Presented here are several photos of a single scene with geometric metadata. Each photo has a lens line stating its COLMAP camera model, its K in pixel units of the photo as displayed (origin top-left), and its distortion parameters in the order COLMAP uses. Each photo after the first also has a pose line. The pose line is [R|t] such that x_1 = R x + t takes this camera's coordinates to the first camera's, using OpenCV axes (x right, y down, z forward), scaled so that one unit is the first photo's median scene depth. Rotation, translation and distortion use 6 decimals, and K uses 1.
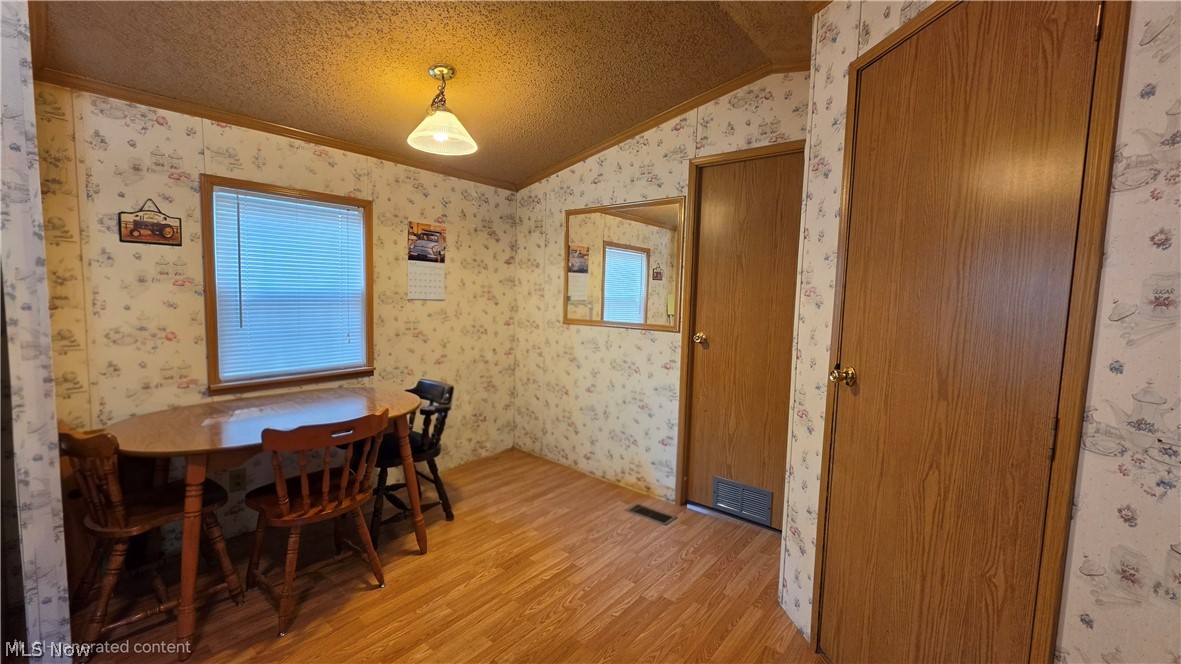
lens RADIAL K [[473.9, 0, 592.8], [0, 473.9, 329.9], [0, 0, 1]] dist [-0.002618, 0.000790]
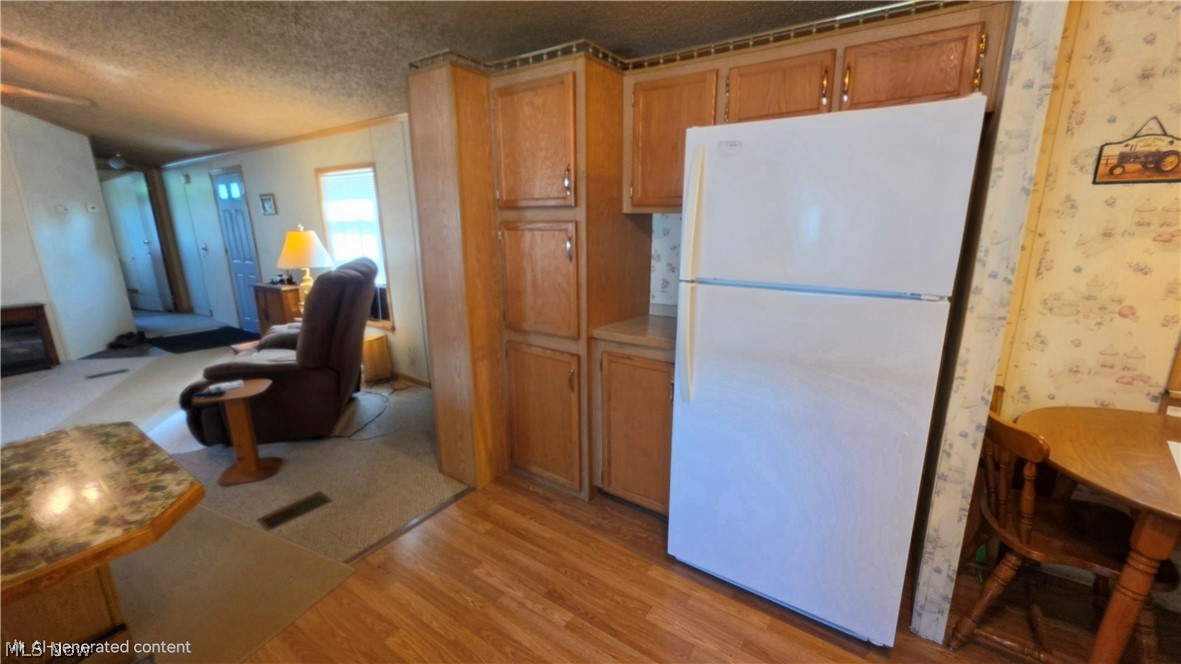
lens RADIAL K [[473.9, 0, 592.8], [0, 473.9, 329.9], [0, 0, 1]] dist [-0.002618, 0.000790]
pose [[0.089077, 0.205728, -0.974547, -0.268181], [-0.066871, 0.977464, 0.200232, -0.053865], [0.993777, 0.047333, 0.100827, 0.118341]]
